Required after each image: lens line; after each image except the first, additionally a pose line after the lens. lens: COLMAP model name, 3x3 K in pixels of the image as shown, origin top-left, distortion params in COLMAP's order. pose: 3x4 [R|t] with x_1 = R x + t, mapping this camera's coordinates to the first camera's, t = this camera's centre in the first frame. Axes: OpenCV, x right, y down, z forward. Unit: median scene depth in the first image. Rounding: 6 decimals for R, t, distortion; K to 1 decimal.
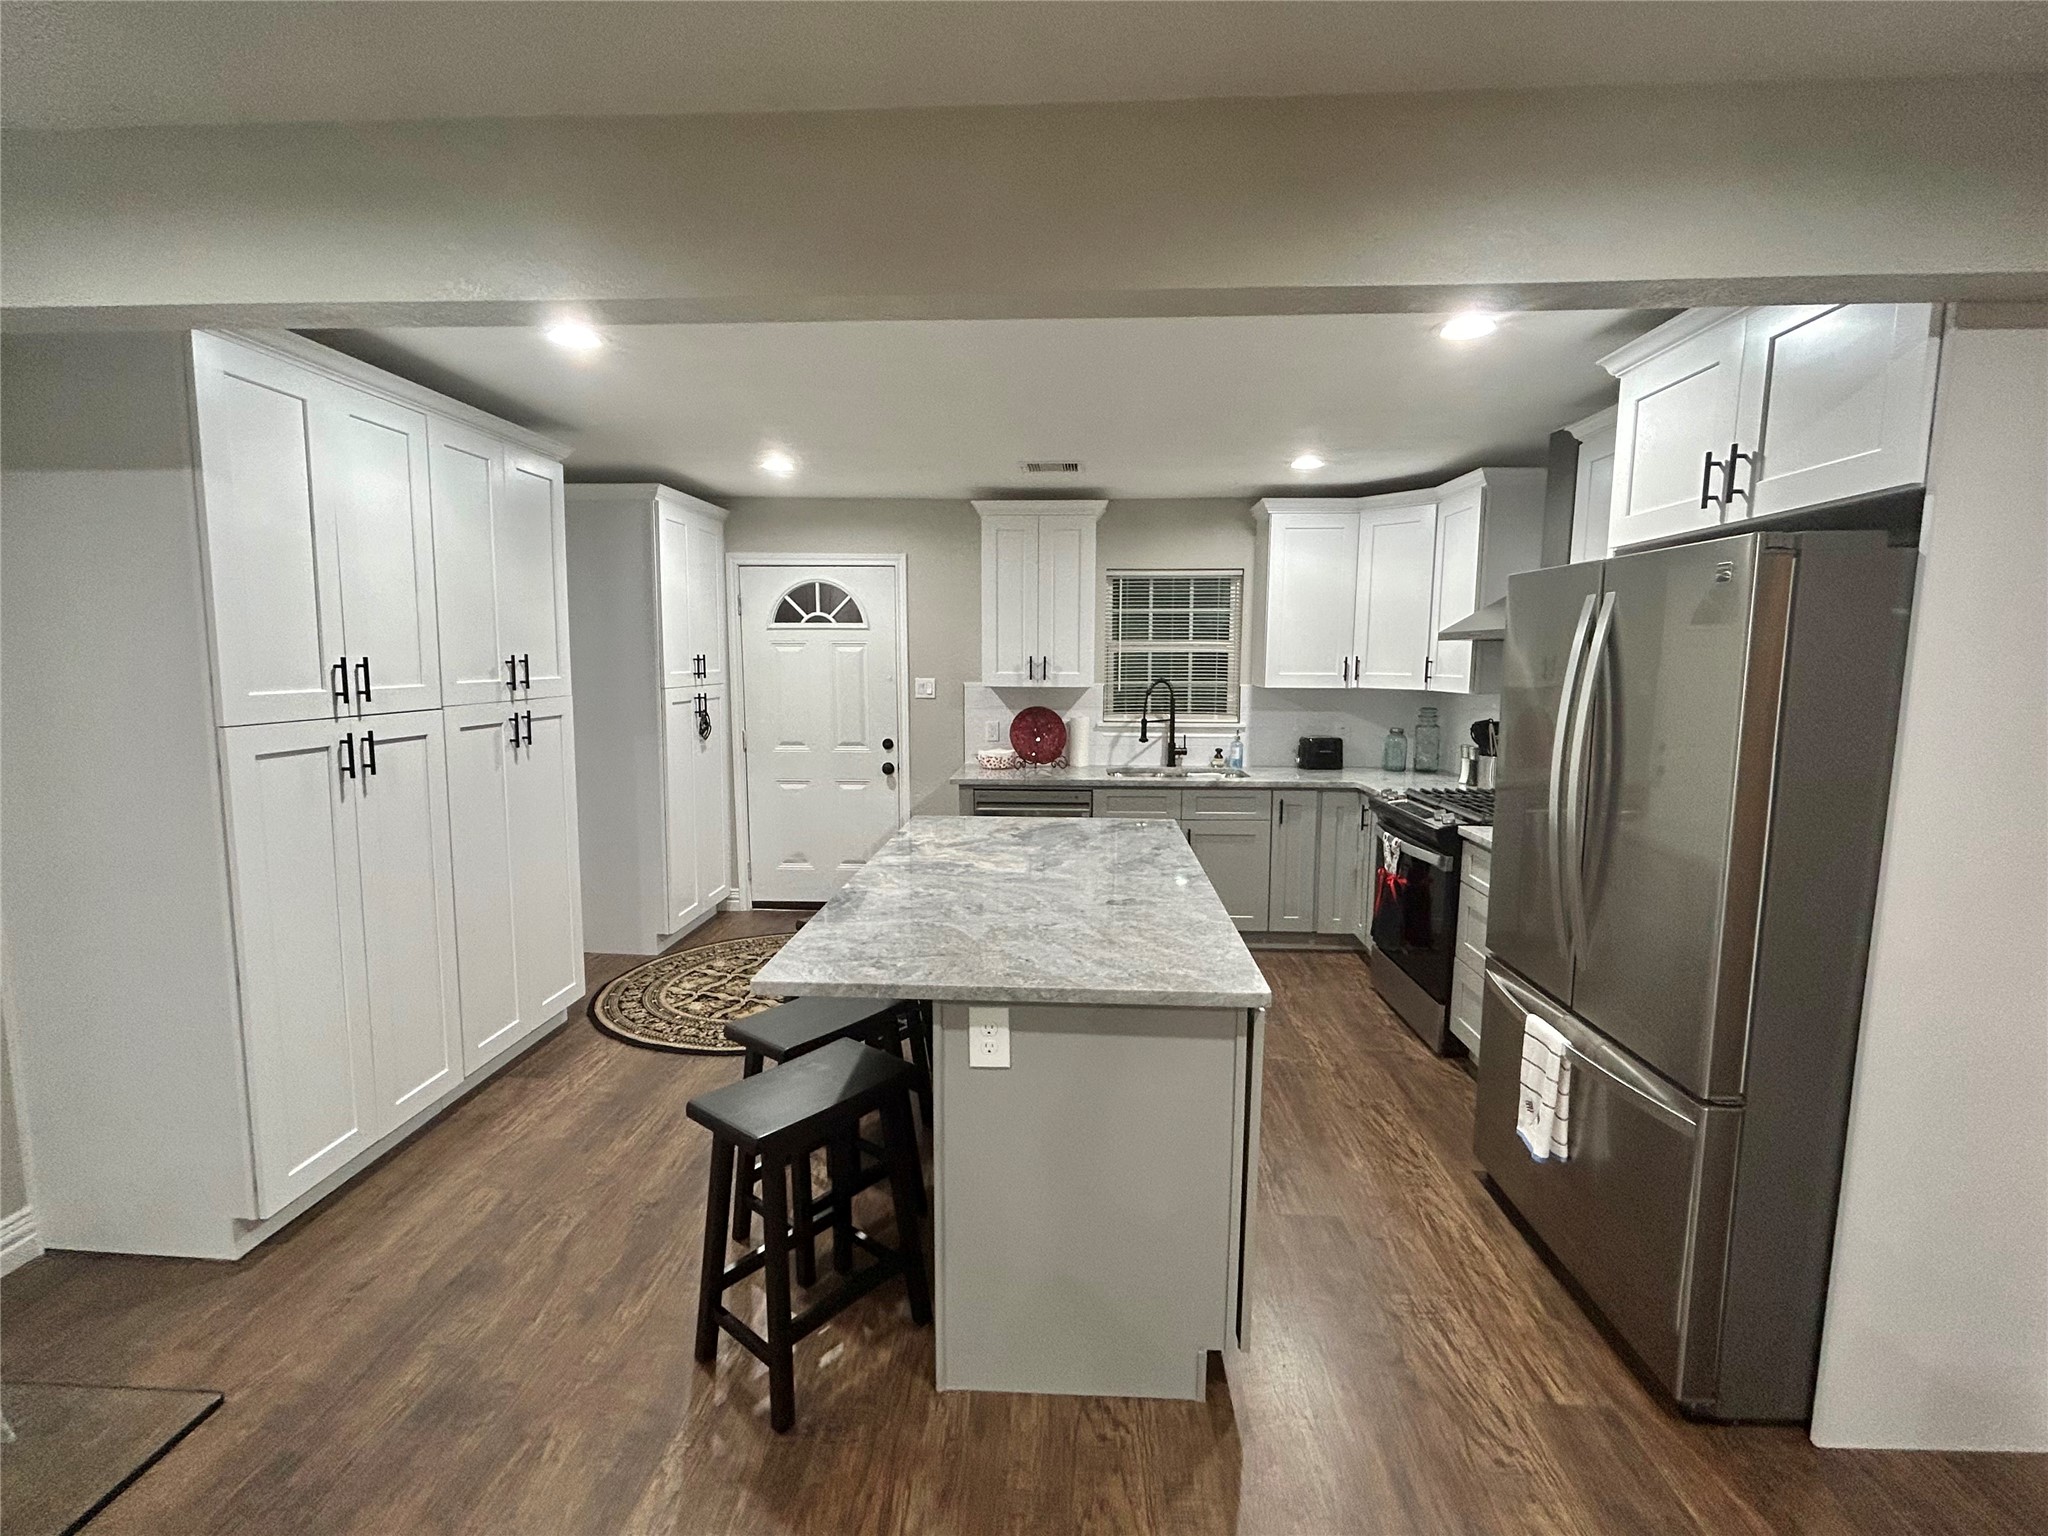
lens RADIAL K [[915.7, 0, 1022.0], [0, 915.7, 766.0], [0, 0, 1]] dist [0.002743, 0.000506]
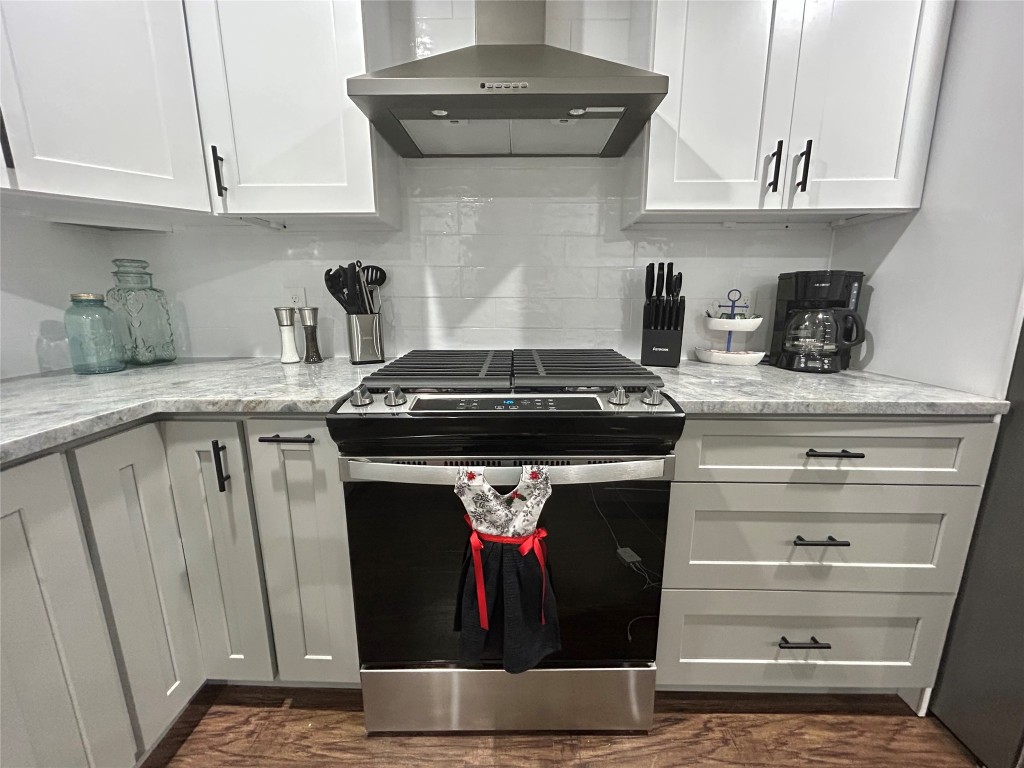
lens RADIAL K [[416.8, 0, 516.6], [0, 416.8, 380.8], [0, 0, 1]] dist [0.002078, 0.000600]
pose [[-0.041016, -0.204788, 0.977946, 0.140596], [0.121511, 0.970483, 0.208322, -0.011495], [-0.991742, 0.127376, -0.014922, 0.730638]]
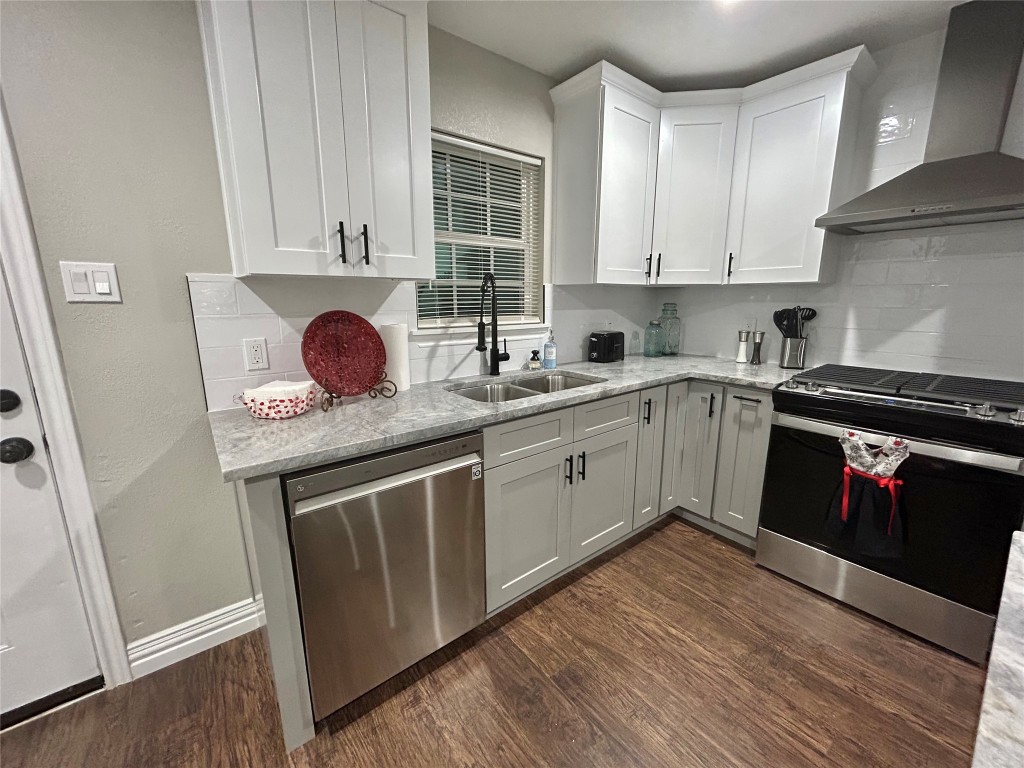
lens RADIAL K [[416.8, 0, 515.0], [0, 416.8, 383.1], [0, 0, 1]] dist [0.002078, 0.000600]
pose [[0.748753, -0.137411, 0.648450, -0.089436], [0.084273, 0.990072, 0.112495, -0.036100], [-0.657470, -0.029584, 0.752900, 0.682568]]
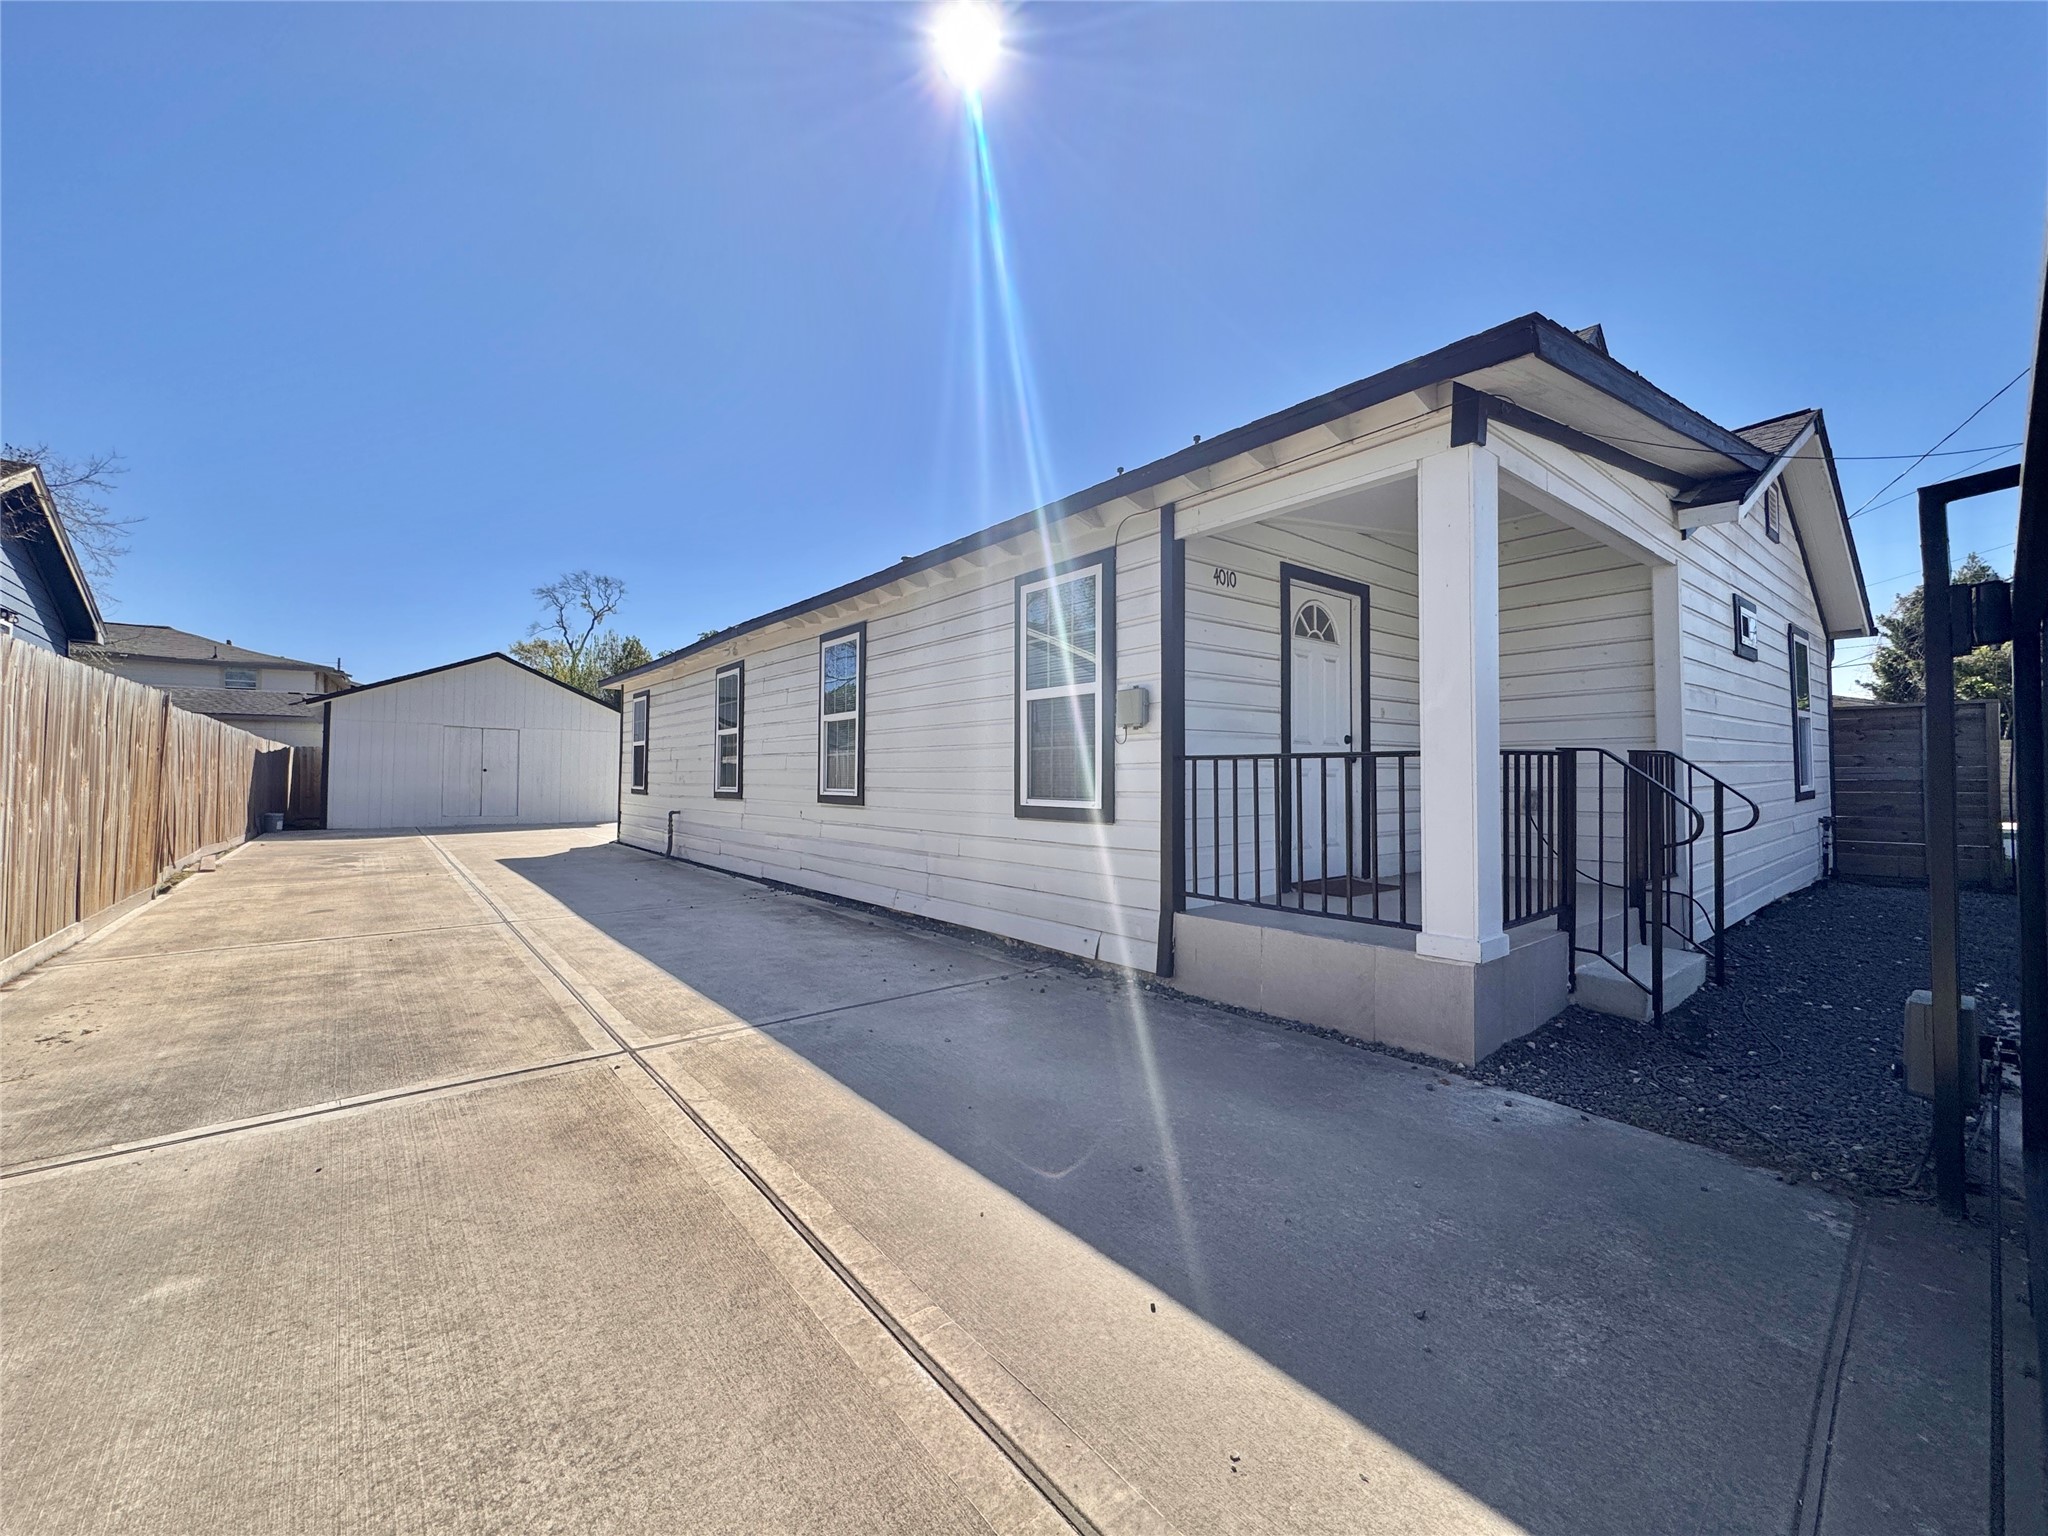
lens RADIAL K [[806.4, 0, 1025.3], [0, 806.4, 764.1], [0, 0, 1]] dist [-0.008134, 0.000151]
pose [[0.741963, 0.005117, 0.670421, -1.256718], [0.078702, 0.992392, -0.094674, 0.082801], [-0.665805, 0.123008, 0.735916, 0.498911]]
